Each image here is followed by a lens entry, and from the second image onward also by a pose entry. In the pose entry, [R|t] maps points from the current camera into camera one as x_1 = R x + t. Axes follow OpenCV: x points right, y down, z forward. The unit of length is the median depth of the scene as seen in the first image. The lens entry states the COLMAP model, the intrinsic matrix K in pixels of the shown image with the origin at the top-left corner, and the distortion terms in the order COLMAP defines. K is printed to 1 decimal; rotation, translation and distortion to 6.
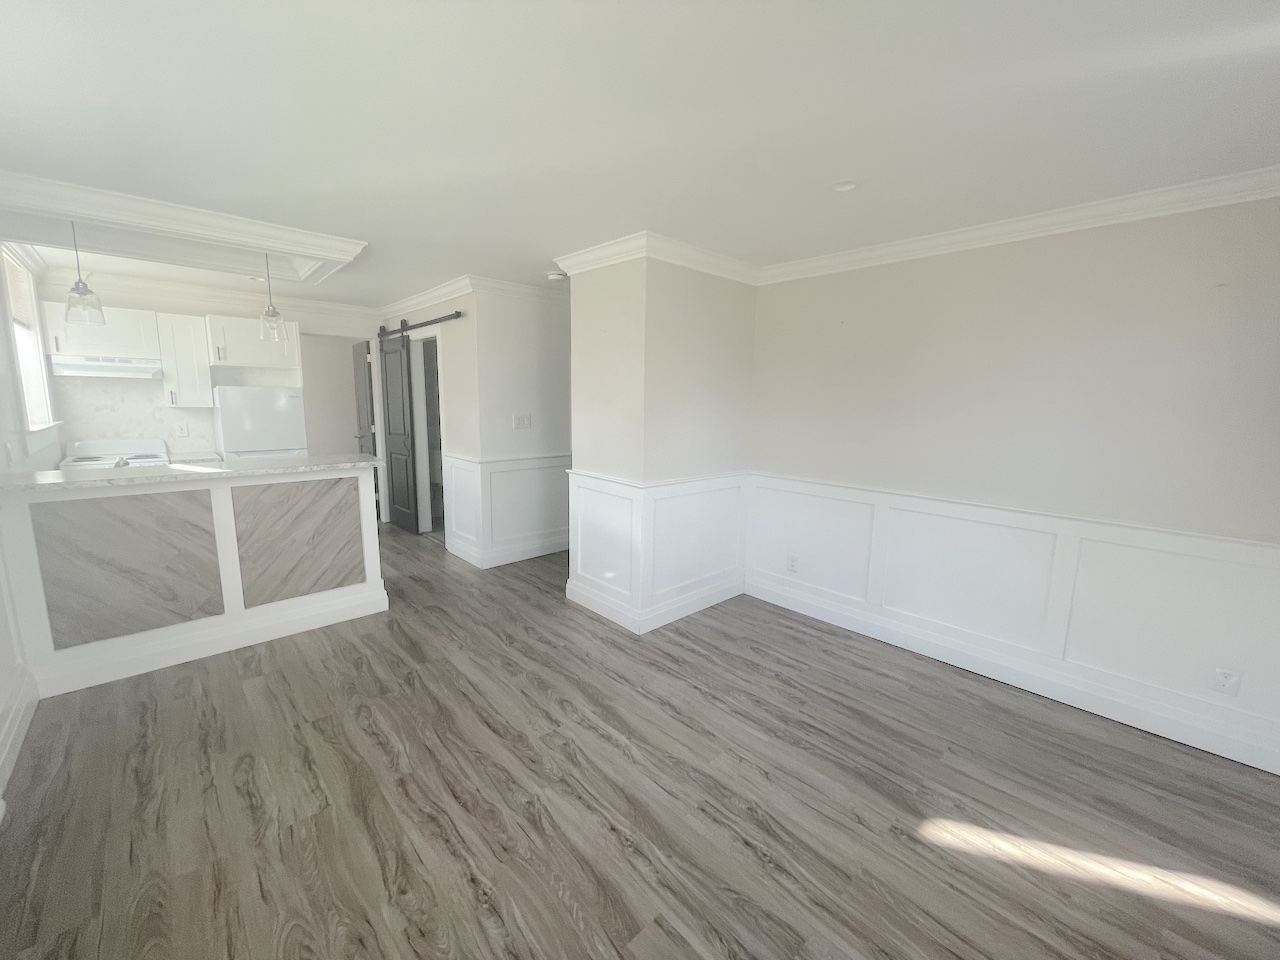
lens RADIAL K [[515.7, 0, 636.1], [0, 515.7, 476.3], [0, 0, 1]] dist [-0.003390, 0.001022]
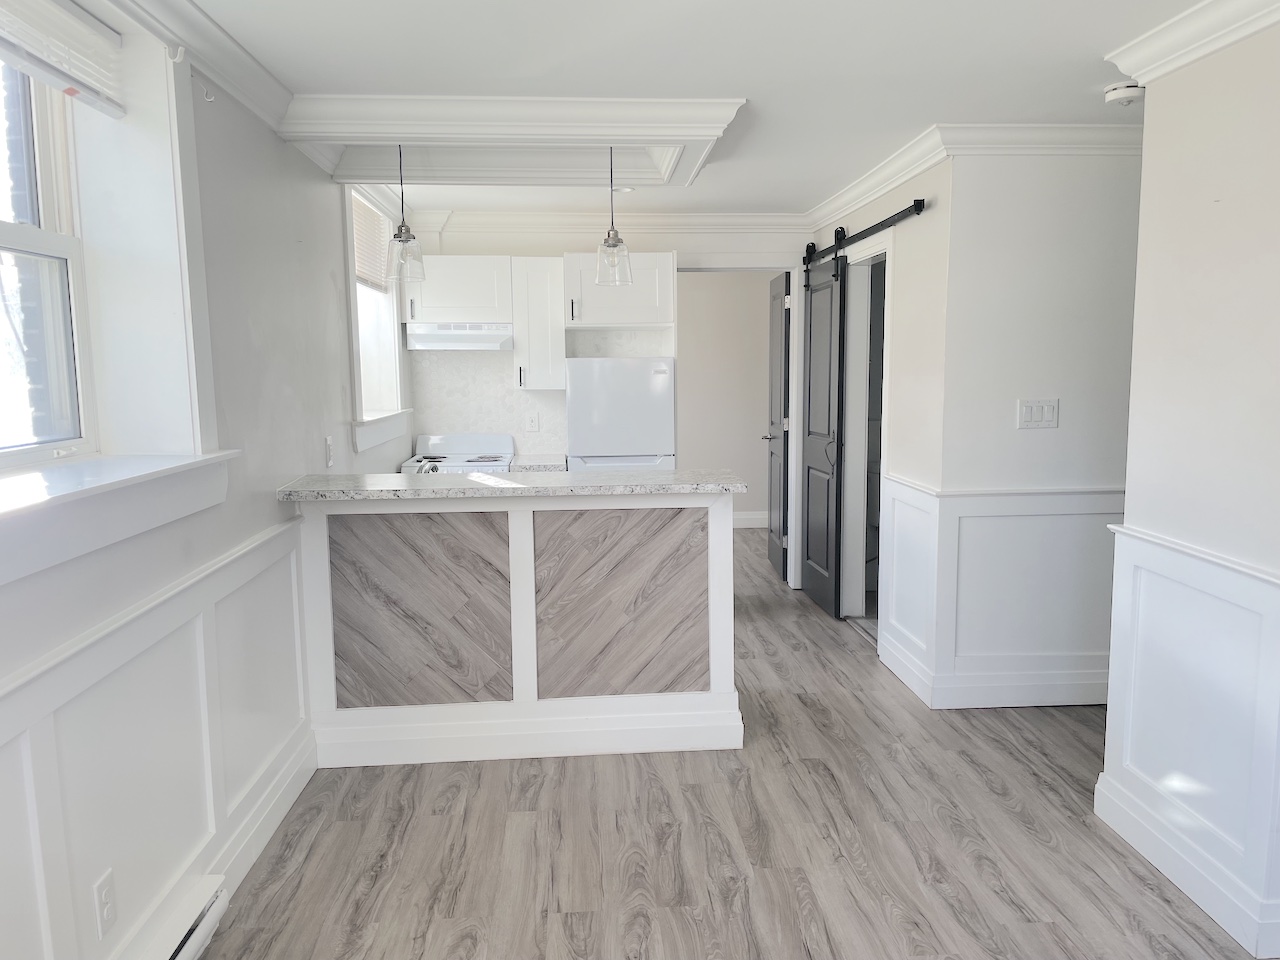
lens RADIAL K [[969.4, 0, 640.7], [0, 969.4, 485.7], [0, 0, 1]] dist [0.078368, -0.103128]
pose [[0.775861, 0.055093, -0.628494, 0.089268], [-0.072888, 0.997337, -0.002553, -0.015913], [0.626680, 0.047790, 0.777810, 0.101315]]
